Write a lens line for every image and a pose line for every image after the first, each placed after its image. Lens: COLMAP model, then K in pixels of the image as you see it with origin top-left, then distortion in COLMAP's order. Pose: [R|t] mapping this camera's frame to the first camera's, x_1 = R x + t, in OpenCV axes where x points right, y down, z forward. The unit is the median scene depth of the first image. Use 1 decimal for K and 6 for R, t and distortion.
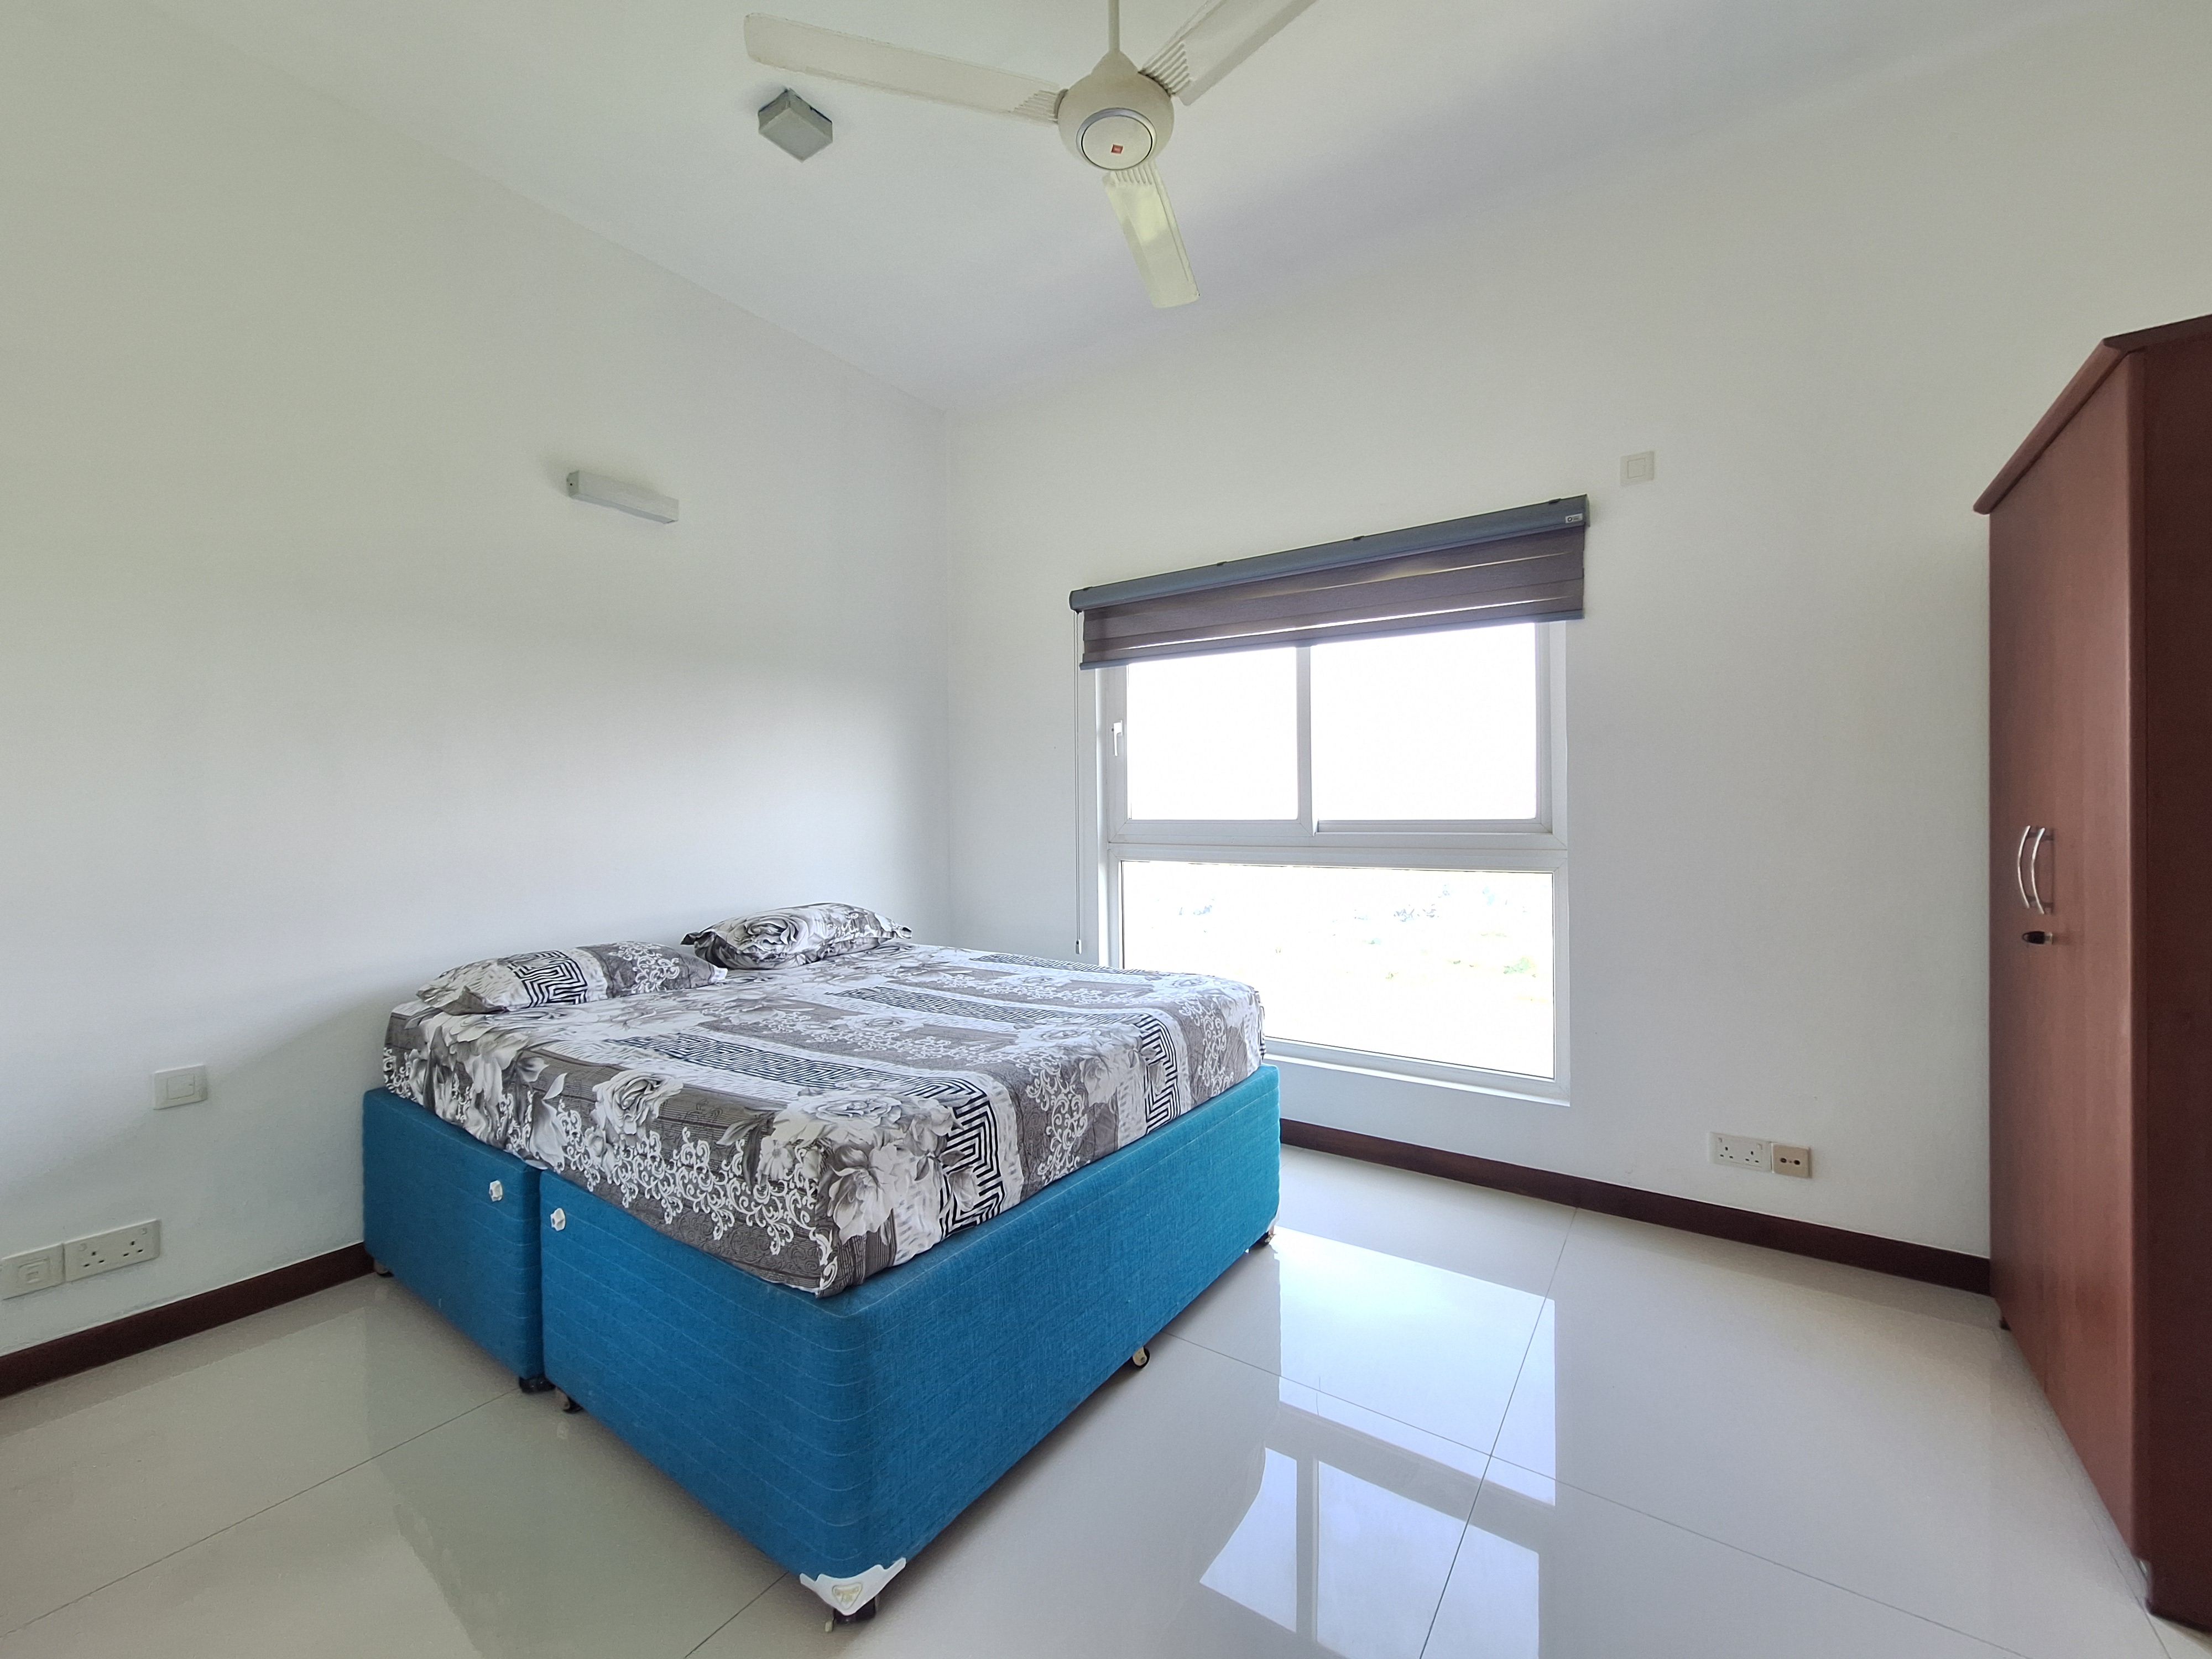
lens RADIAL K [[882.2, 0, 1116.4], [0, 882.2, 823.0], [0, 0, 1]] dist [0.000634, 0.000142]
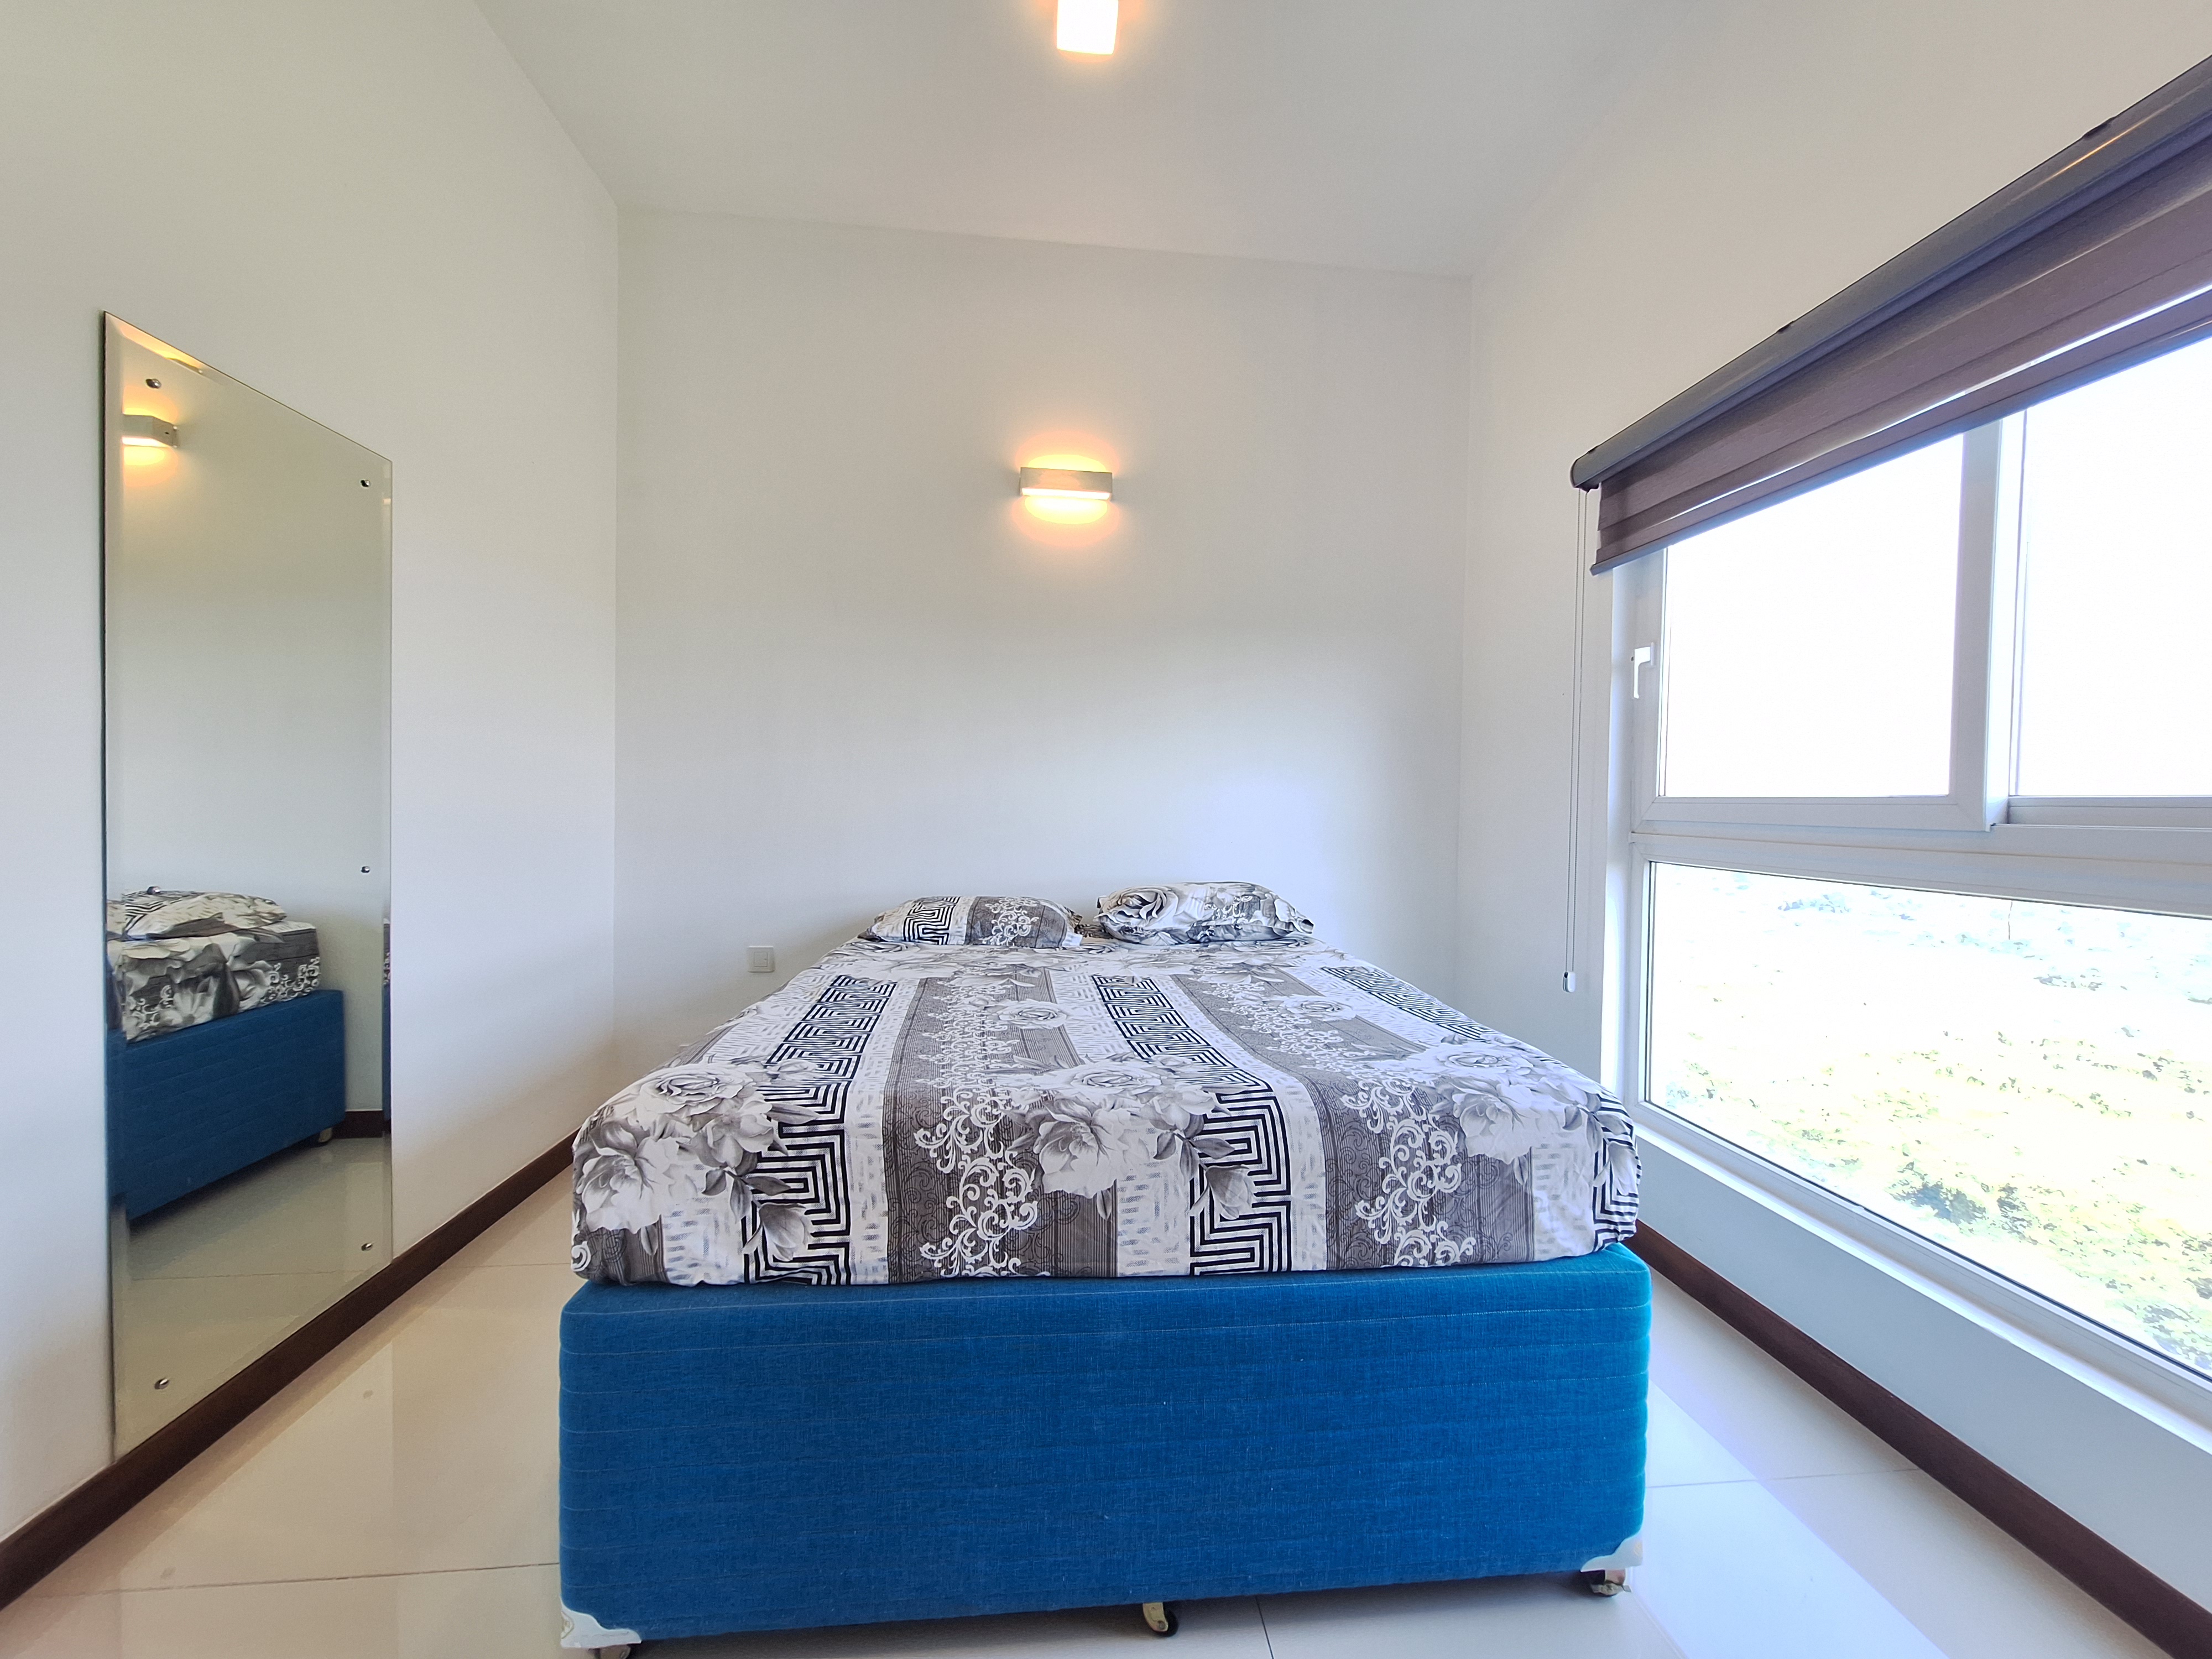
lens RADIAL K [[854.6, 0, 1116.8], [0, 854.6, 829.3], [0, 0, 1]] dist [-0.000359, -0.000023]
pose [[0.642349, 0.039016, -0.765418, 0.443697], [-0.028300, 0.999230, 0.027185, 0.025977], [0.765890, 0.004199, 0.642959, 0.569319]]
